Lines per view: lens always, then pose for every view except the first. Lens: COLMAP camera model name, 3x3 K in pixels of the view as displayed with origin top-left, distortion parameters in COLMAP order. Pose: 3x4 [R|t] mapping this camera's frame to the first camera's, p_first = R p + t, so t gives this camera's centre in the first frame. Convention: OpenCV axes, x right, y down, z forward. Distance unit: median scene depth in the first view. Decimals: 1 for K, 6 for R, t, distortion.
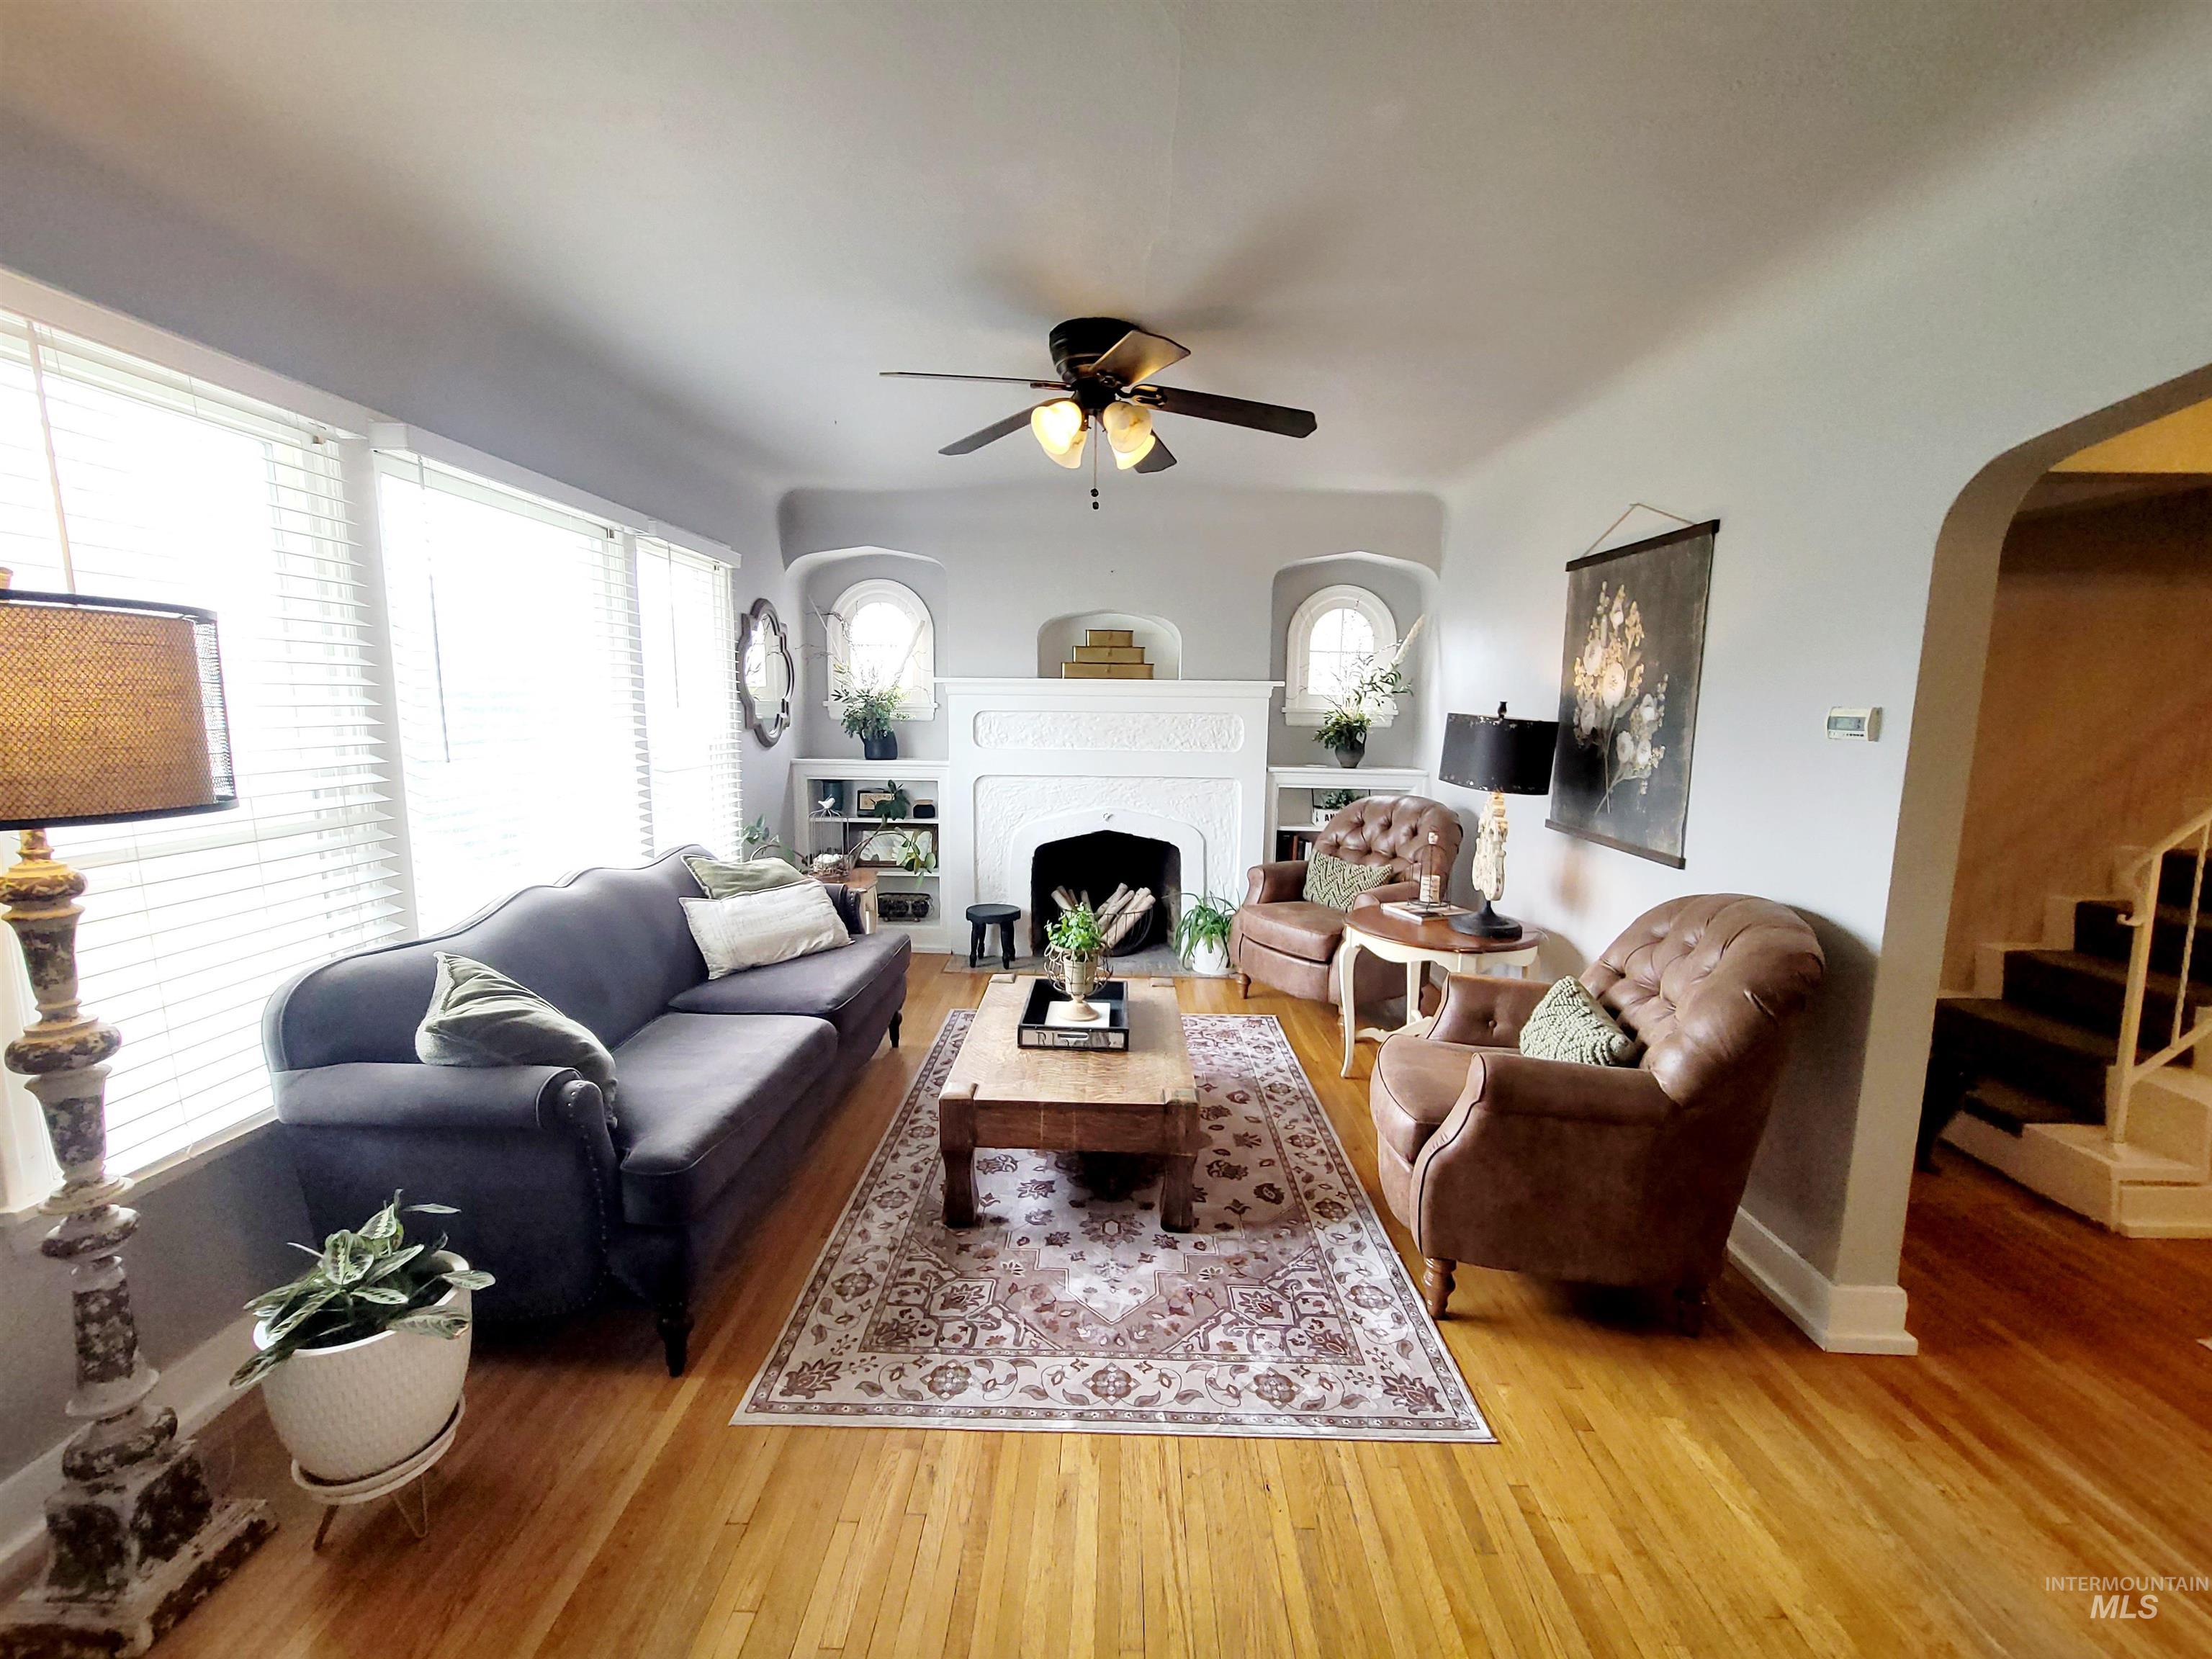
lens RADIAL K [[902.5, 0, 1106.0], [0, 902.5, 829.5], [0, 0, 1]] dist [-0.000772, -0.000031]
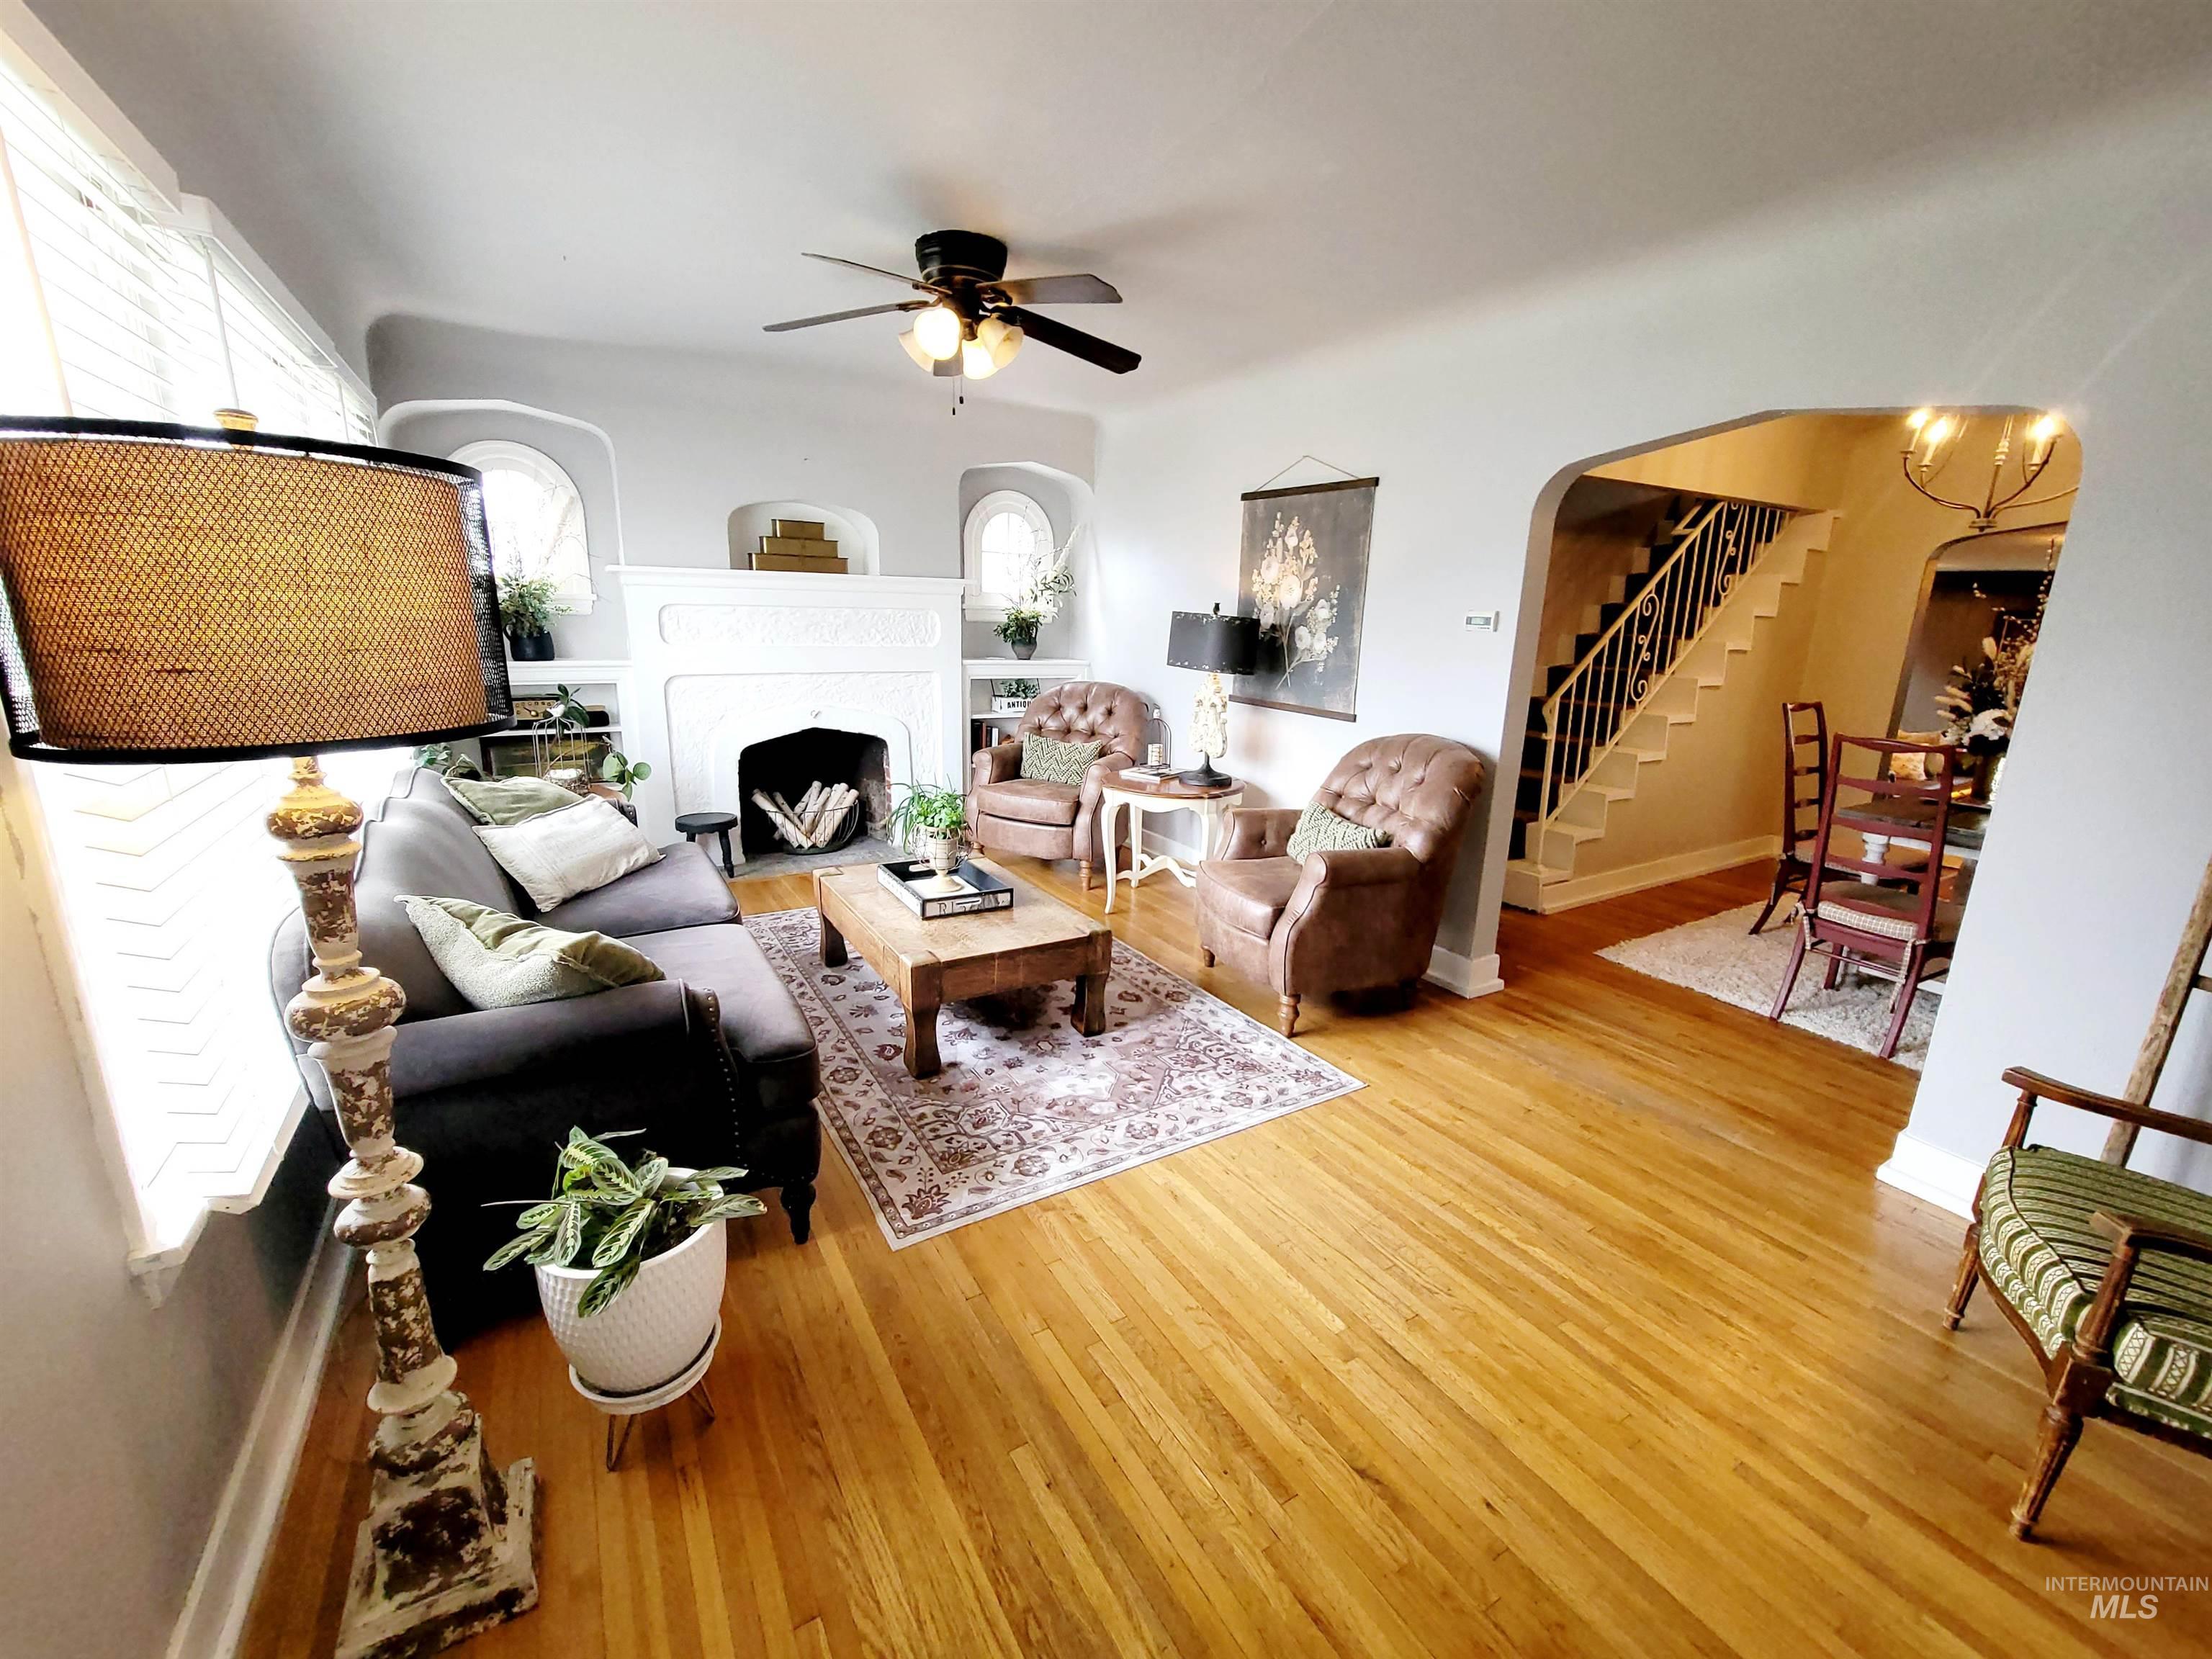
lens RADIAL K [[900.3, 0, 1098.1], [0, 900.3, 828.7], [0, 0, 1]] dist [-0.002064, -0.000235]
pose [[0.850590, -0.116094, 0.512854, -0.479903], [0.058024, 0.990090, 0.127890, 0.004032], [-0.522619, -0.079024, 0.848896, -0.033938]]
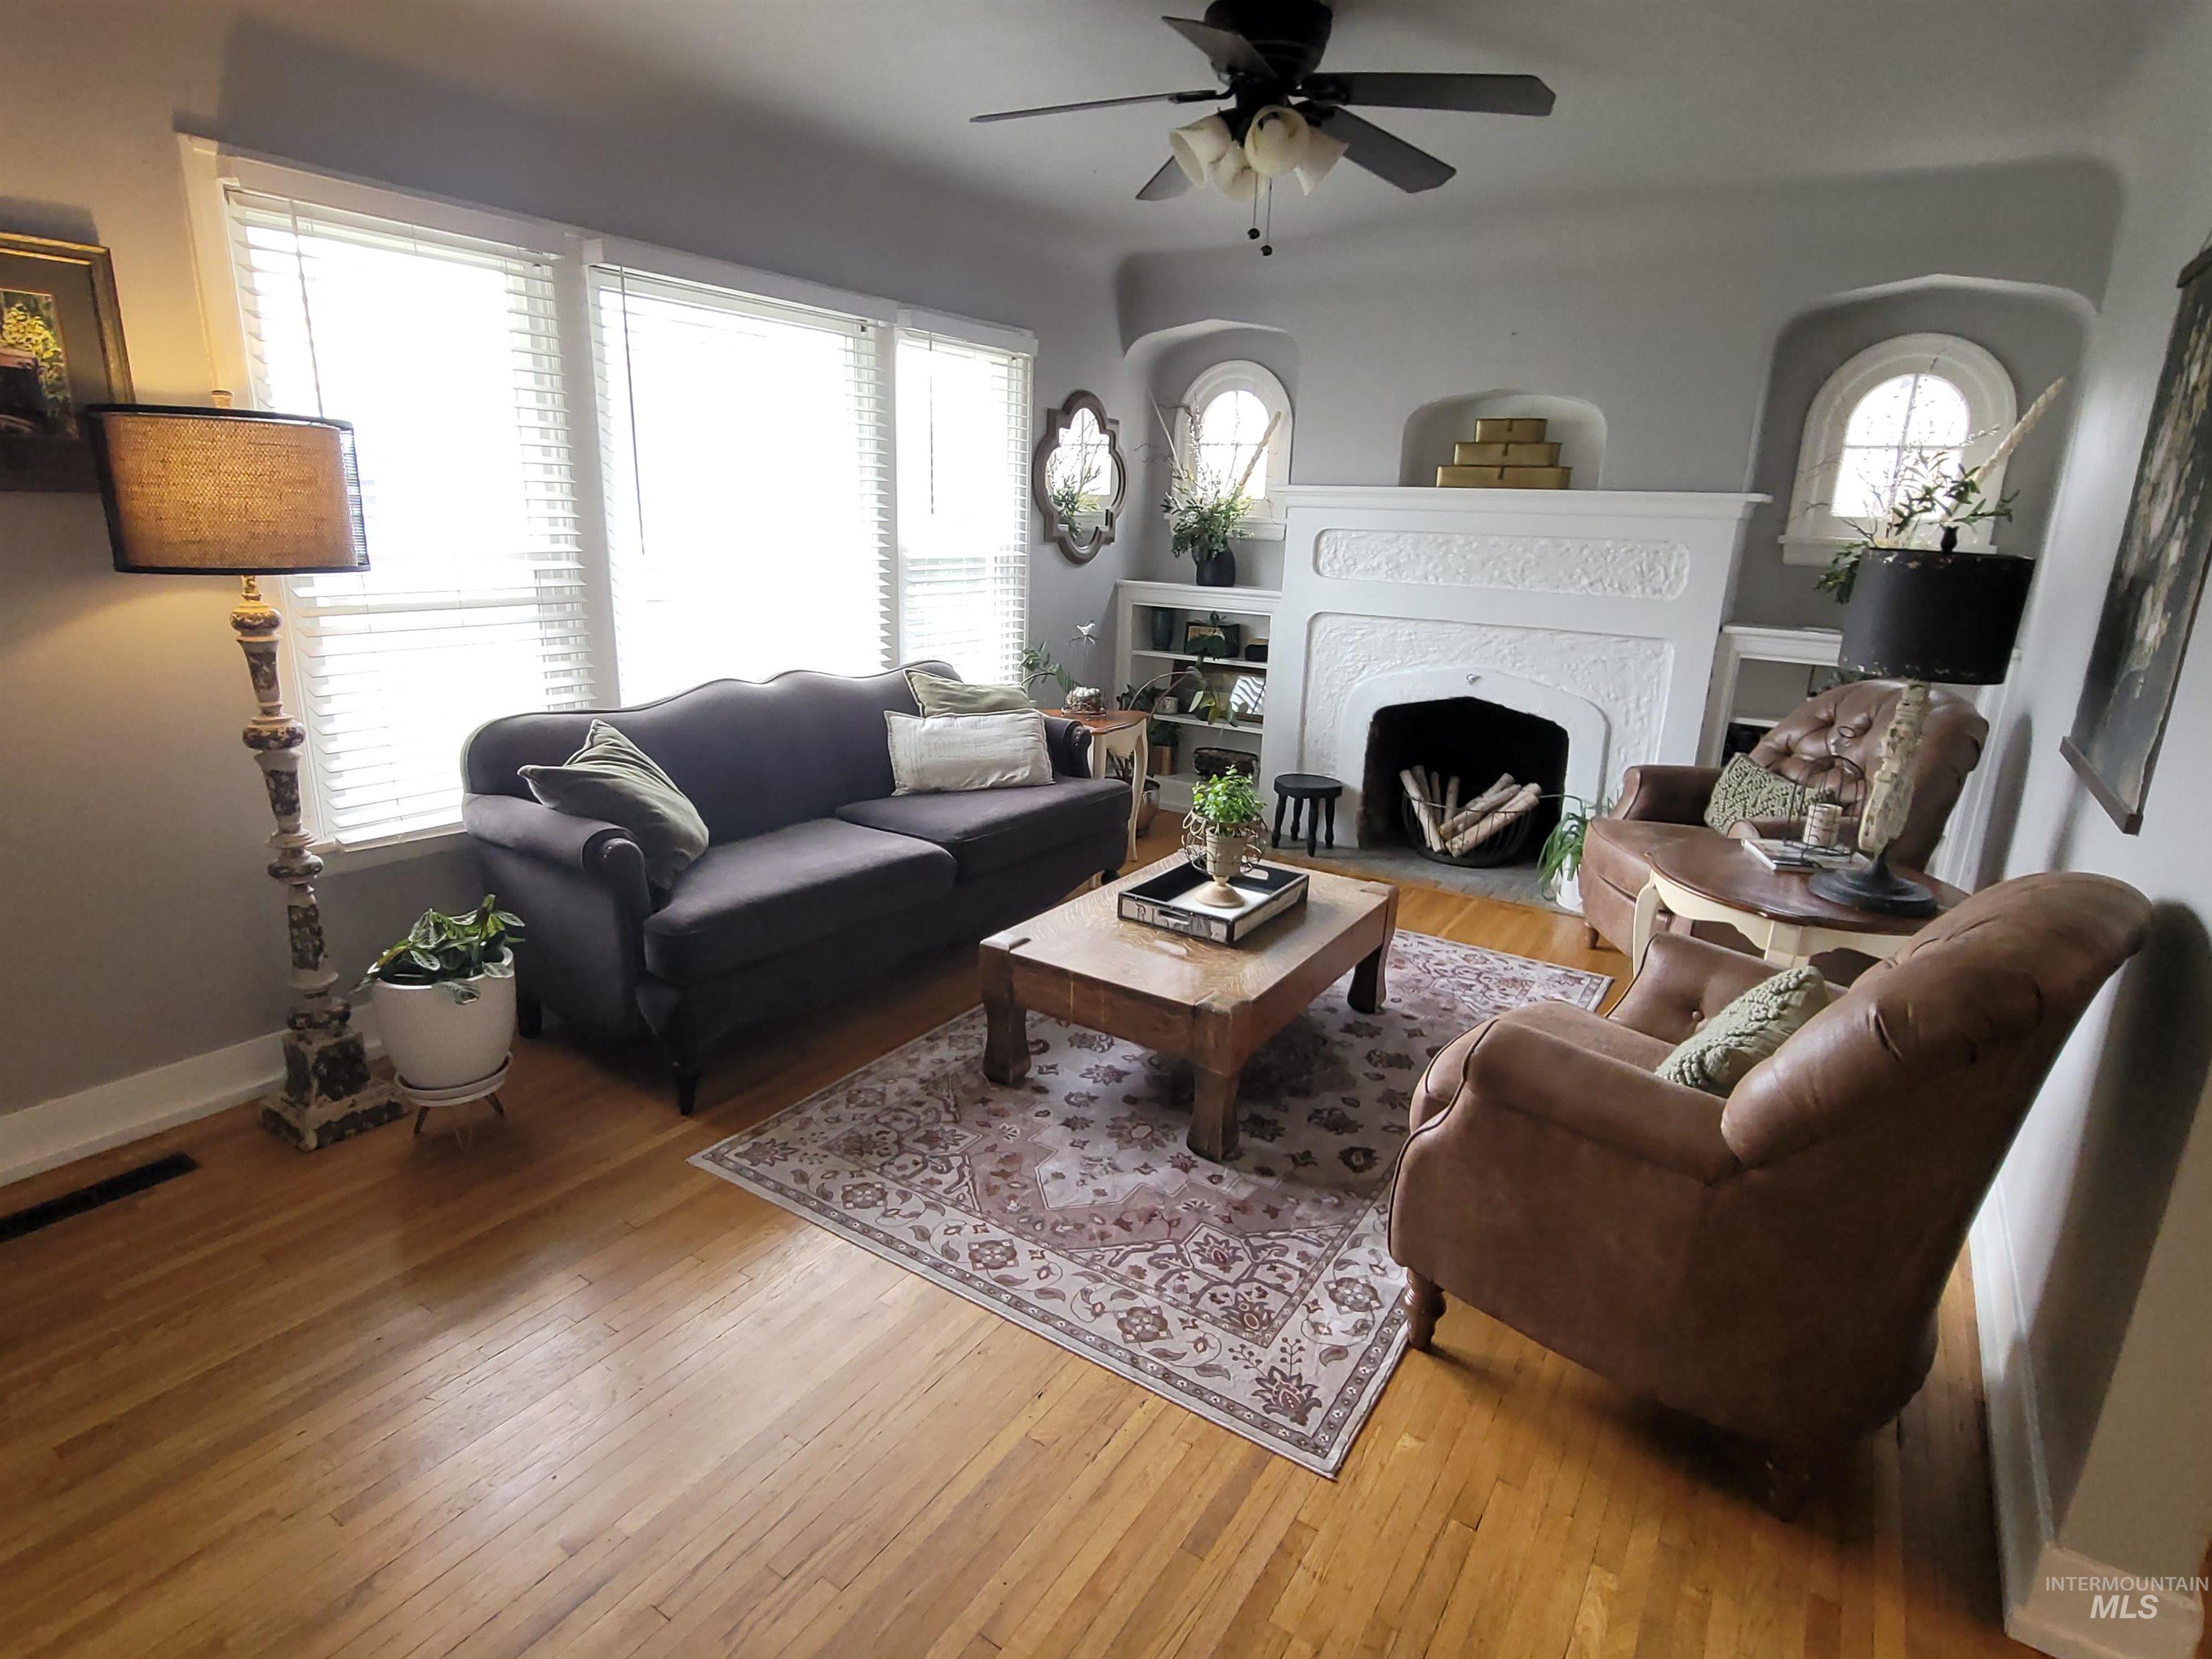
lens RADIAL K [[1145.6, 0, 1106.0], [0, 1145.6, 829.5], [0, 0, 1]] dist [-0.003602, -0.000774]
pose [[0.847490, 0.157581, -0.506882, 0.454284], [-0.095887, 0.984657, 0.145795, -0.001716], [0.522080, -0.074957, 0.849597, 0.063475]]
